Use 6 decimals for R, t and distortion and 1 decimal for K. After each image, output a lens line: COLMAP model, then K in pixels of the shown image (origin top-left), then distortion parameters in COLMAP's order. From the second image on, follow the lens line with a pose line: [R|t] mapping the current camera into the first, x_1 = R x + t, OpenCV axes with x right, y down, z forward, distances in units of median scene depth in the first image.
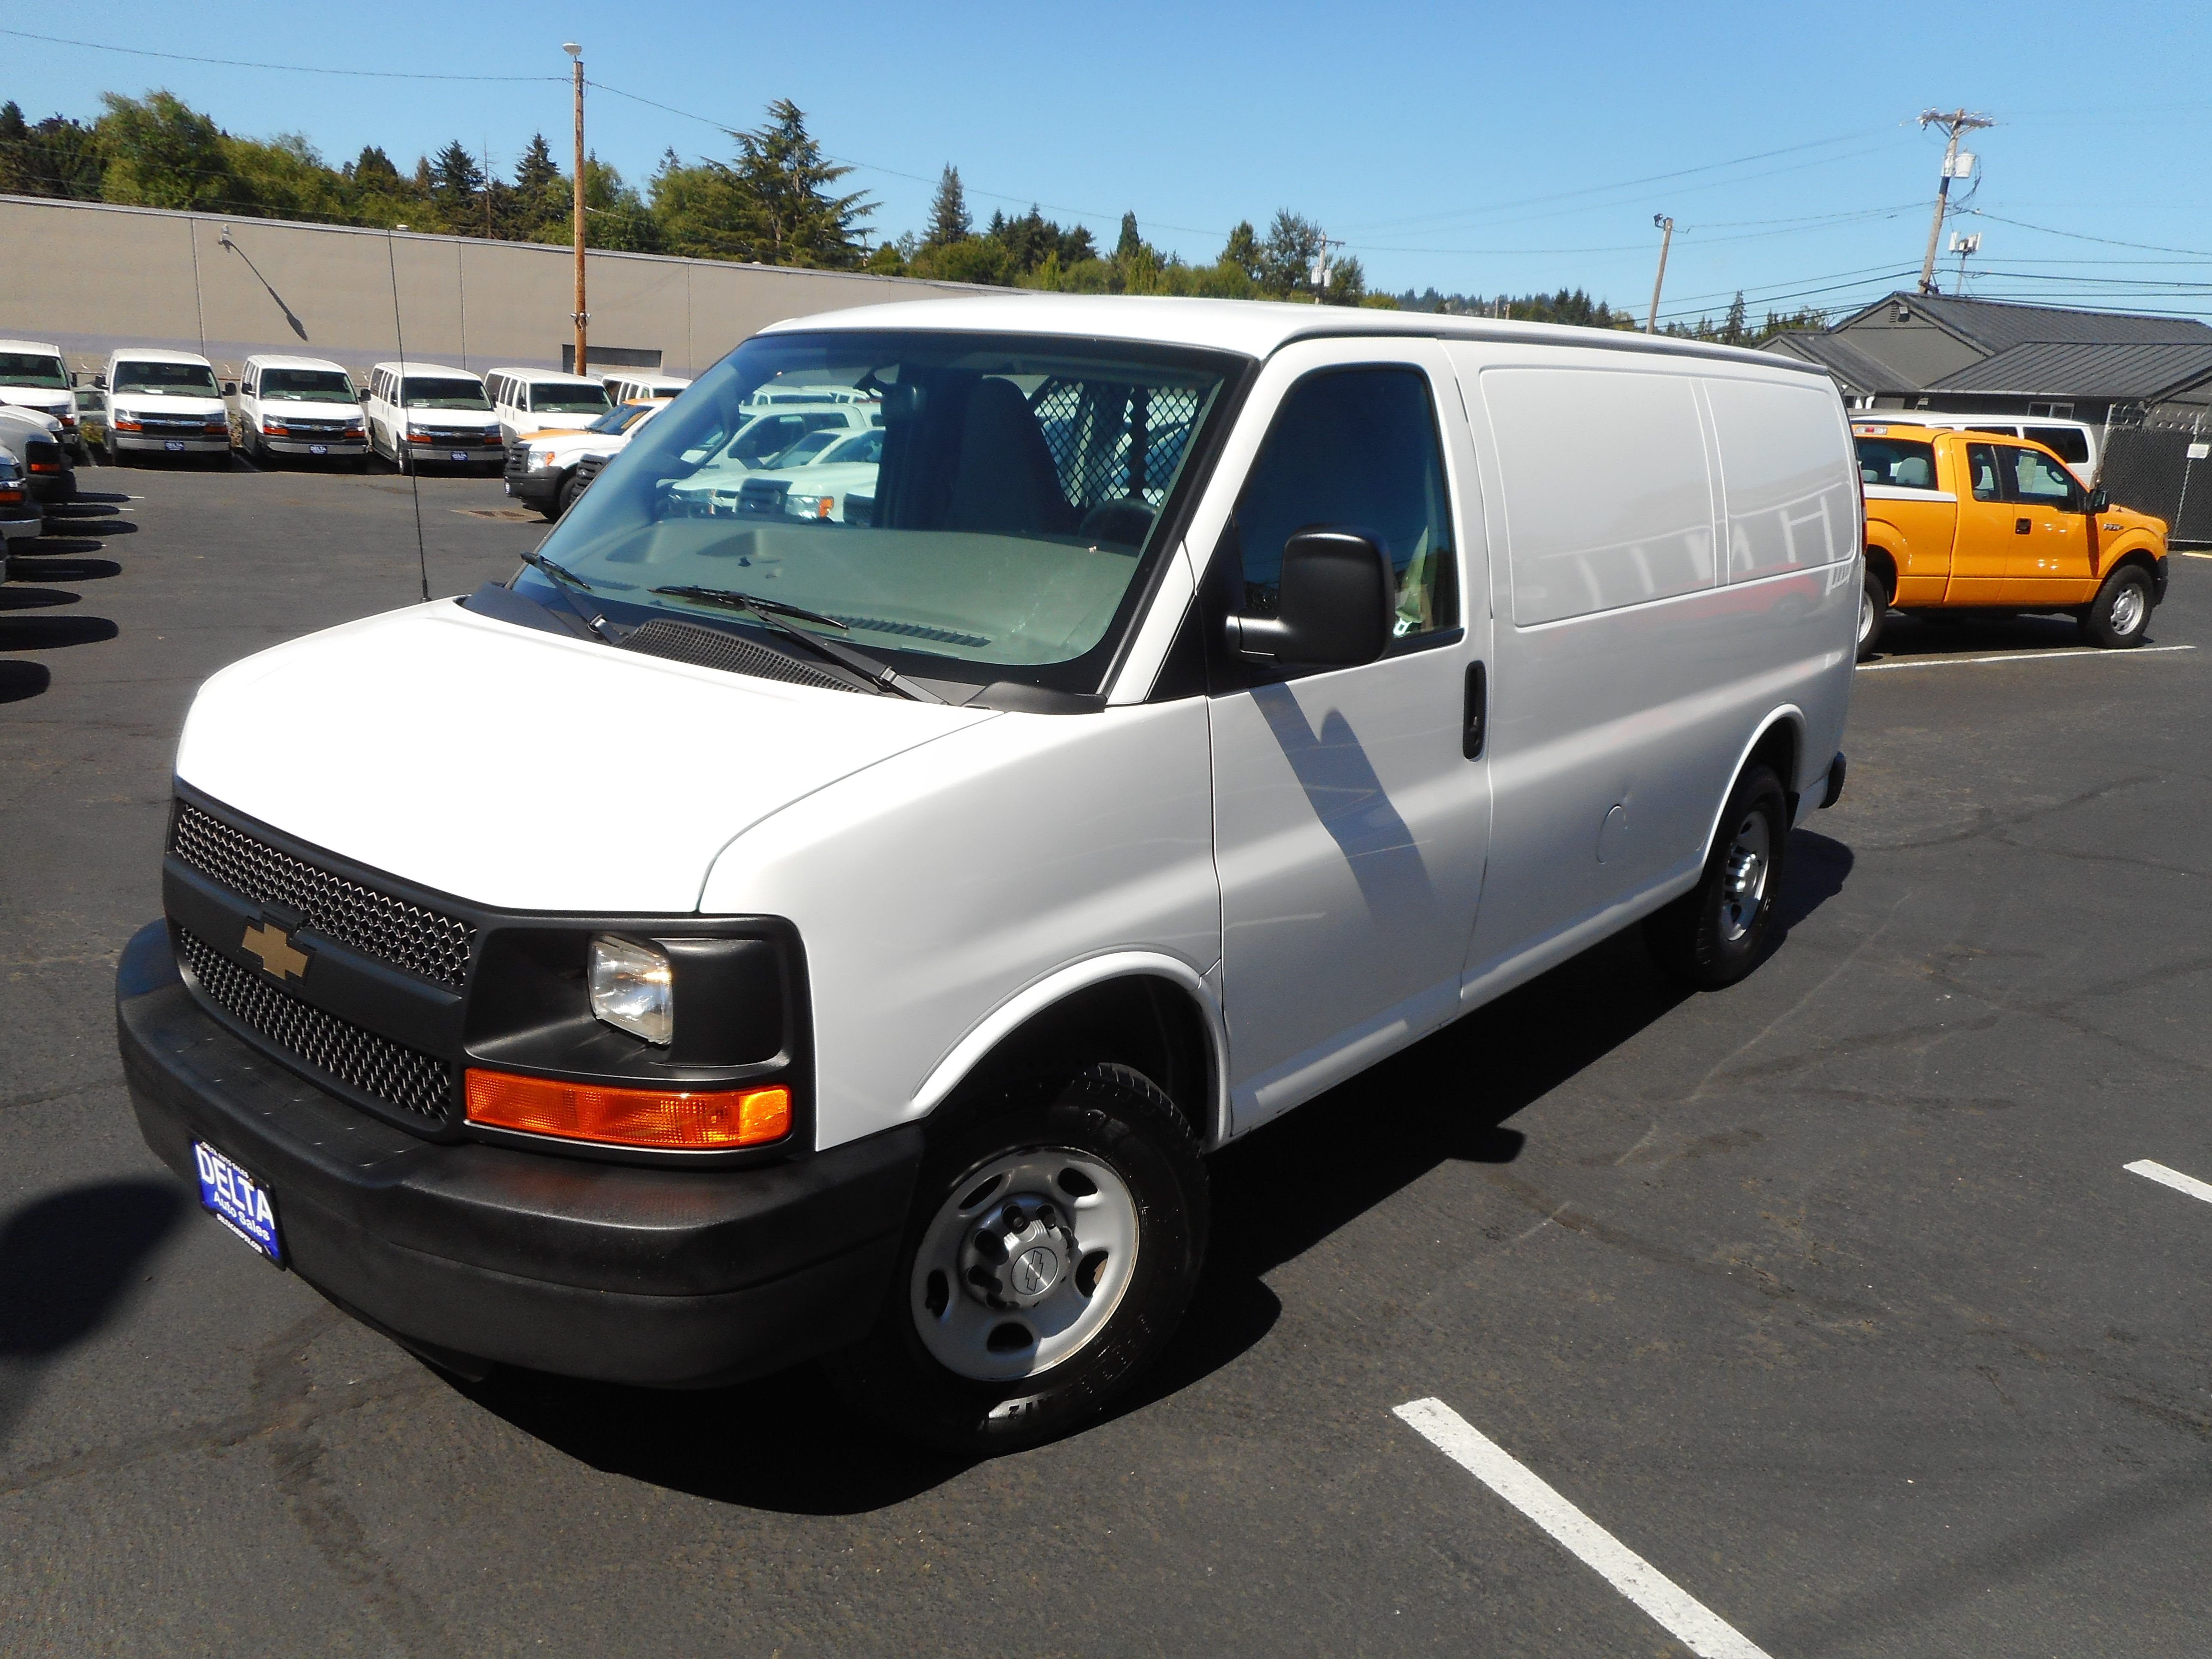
lens RADIAL K [[1702.1, 0, 1112.8], [0, 1702.1, 835.5], [0, 0, 1]] dist [0.003354, 0.002967]
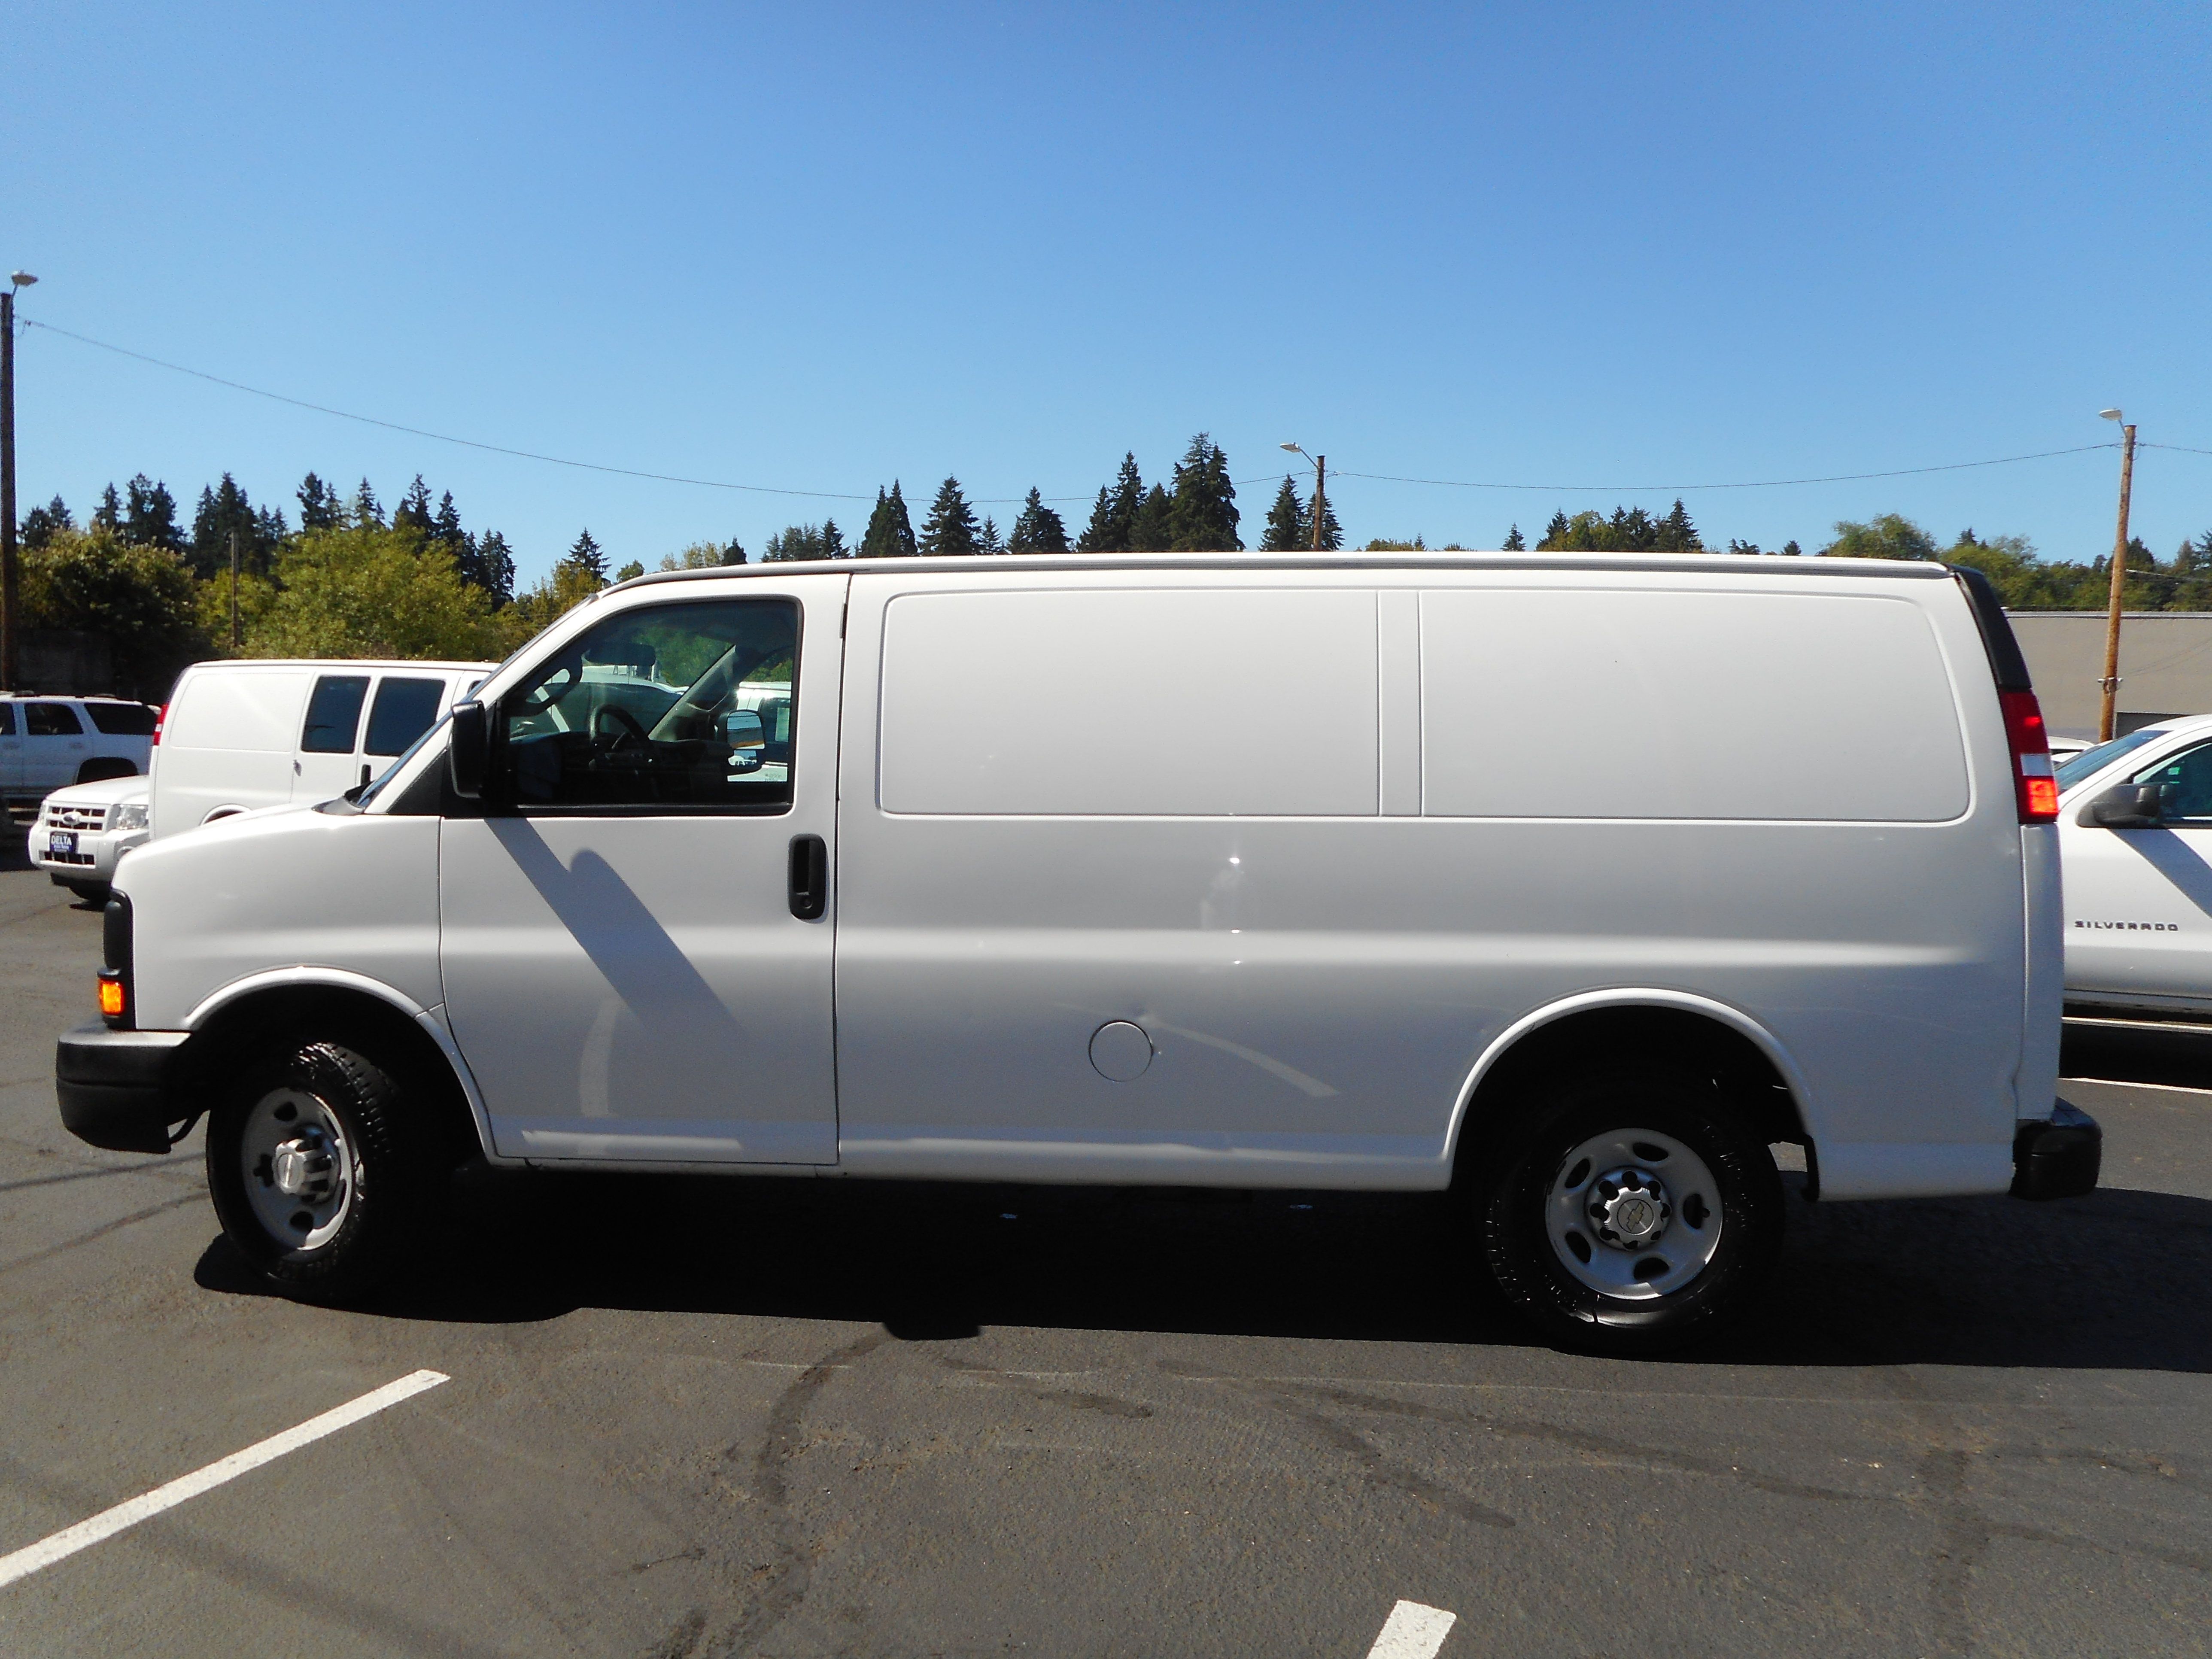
lens RADIAL K [[1709.3, 0, 1098.9], [0, 1709.3, 835.4], [0, 0, 1]] dist [0.009425, 0.003253]
pose [[0.556596, 0.012944, -0.830683, 1.567724], [-0.200135, 0.972521, -0.118945, -0.003717], [0.806317, 0.232453, 0.543892, 0.634383]]
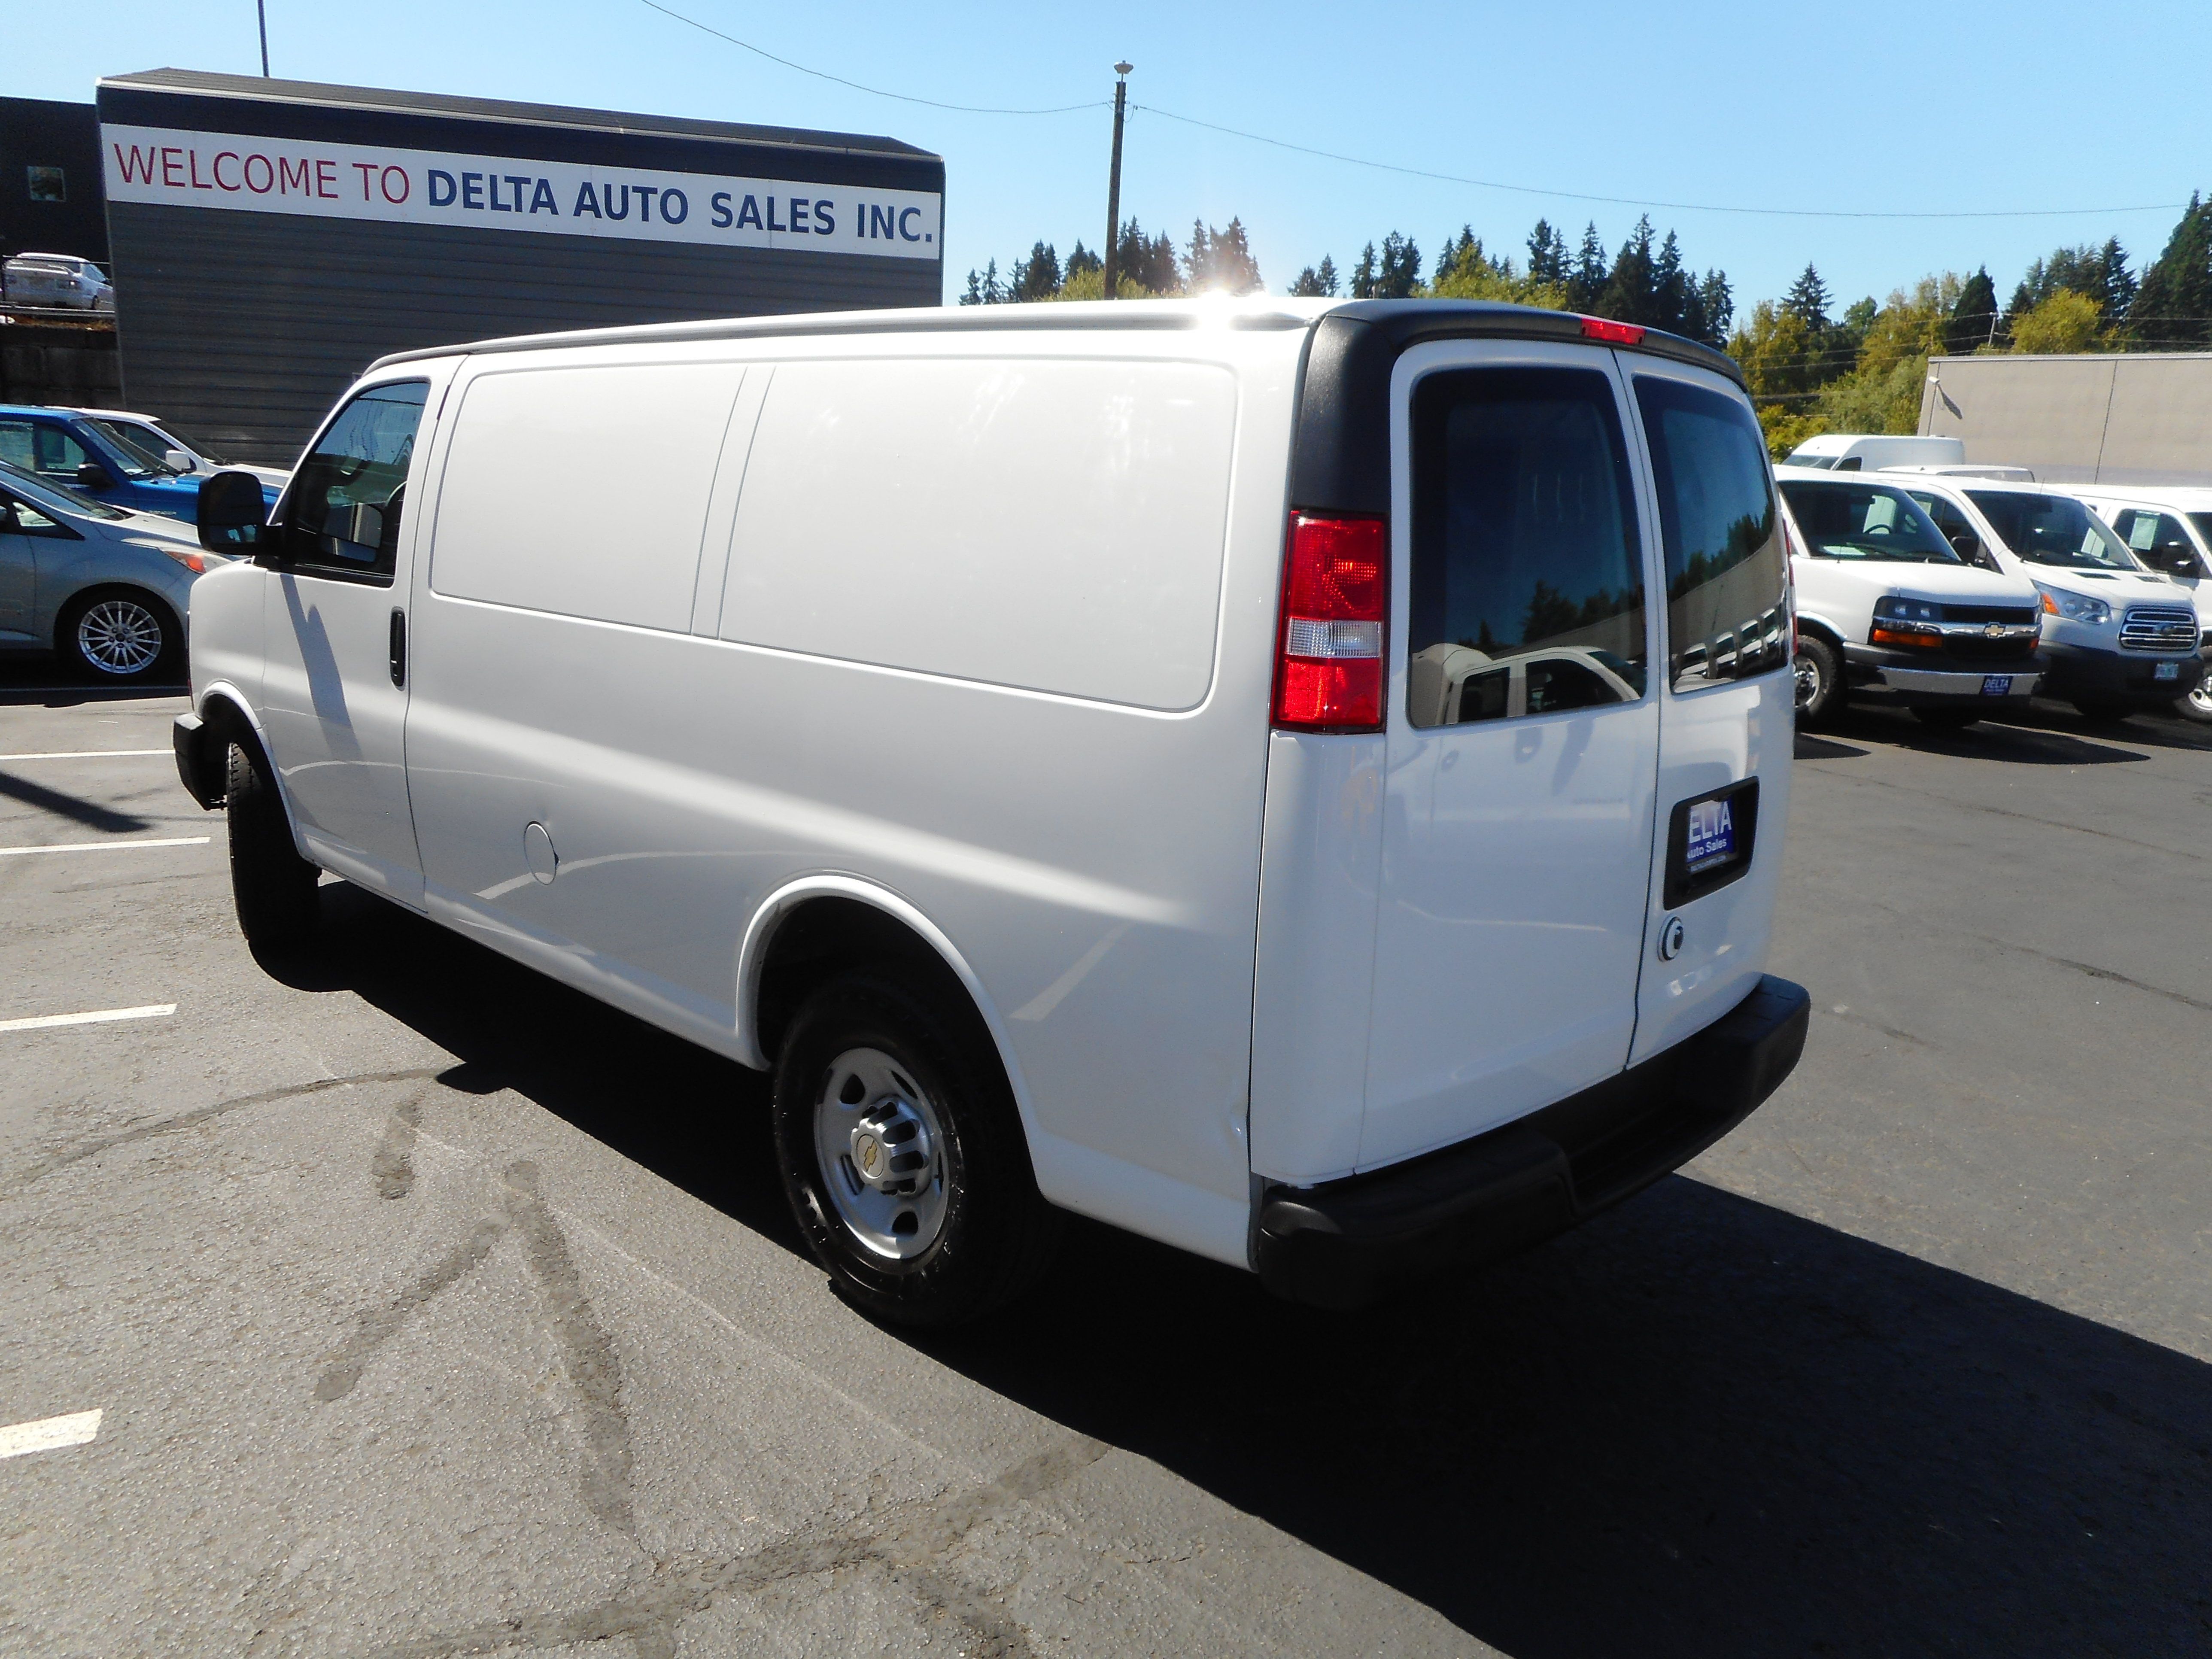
lens RADIAL K [[1702.1, 0, 1112.8], [0, 1702.1, 835.5], [0, 0, 1]] dist [0.003354, 0.002967]
pose [[-0.097600, 0.174528, -0.979803, 1.715012], [-0.297006, 0.934533, 0.196050, -0.420824], [0.949875, 0.310141, -0.039375, 1.938388]]
